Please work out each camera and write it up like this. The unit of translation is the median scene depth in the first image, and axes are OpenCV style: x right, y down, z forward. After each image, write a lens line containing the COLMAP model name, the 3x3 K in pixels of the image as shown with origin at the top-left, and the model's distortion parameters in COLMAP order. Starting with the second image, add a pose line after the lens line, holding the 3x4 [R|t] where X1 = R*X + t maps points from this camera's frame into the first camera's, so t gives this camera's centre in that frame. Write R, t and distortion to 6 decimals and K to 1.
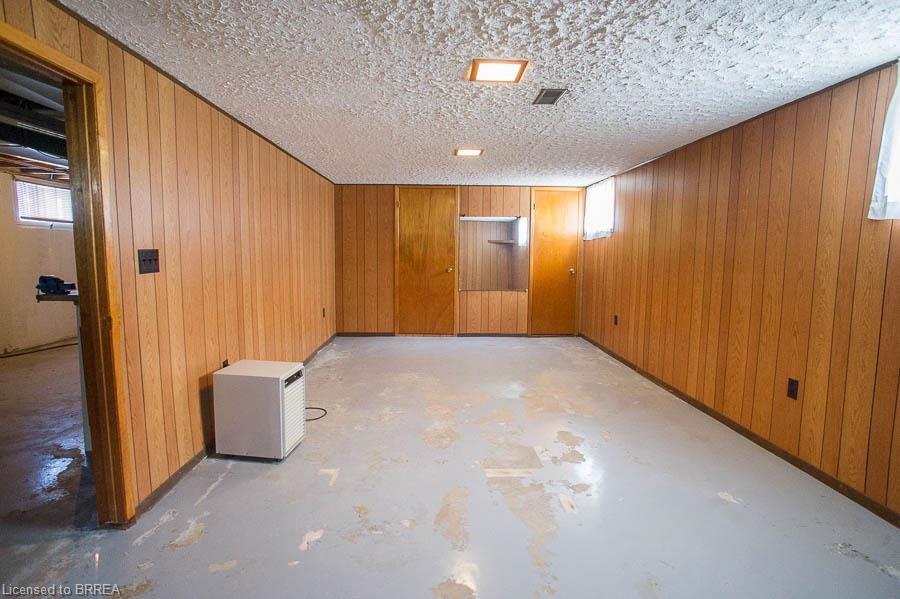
lens RADIAL K [[465.0, 0, 453.6], [0, 465.0, 300.2], [0, 0, 1]] dist [-0.039837, 0.001129]
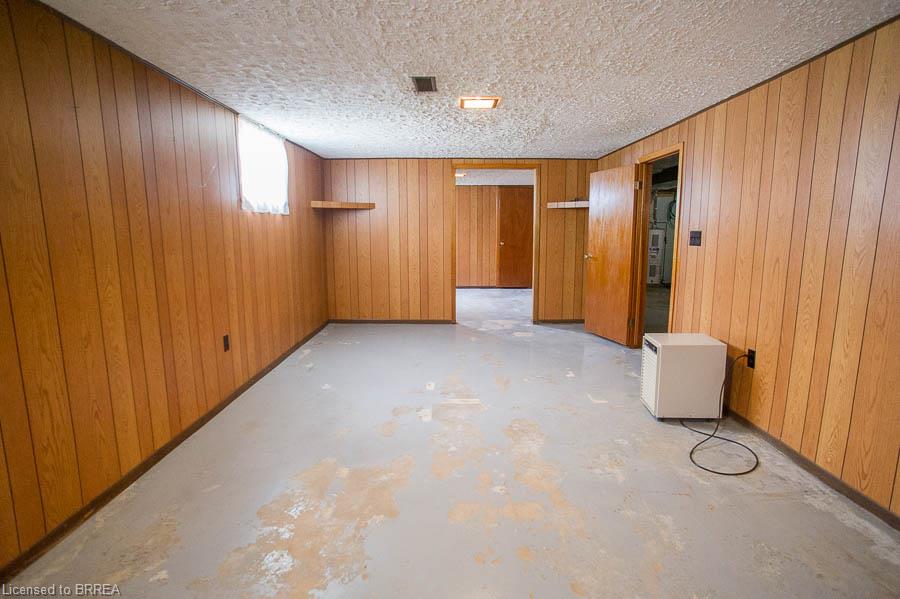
lens RADIAL K [[465.0, 0, 454.7], [0, 465.0, 298.6], [0, 0, 1]] dist [-0.039837, 0.001129]
pose [[-0.999403, -0.011589, 0.032540, 0.096161], [-0.002854, 0.966517, 0.256588, -0.233759], [-0.034424, 0.256342, -0.965973, 2.113141]]
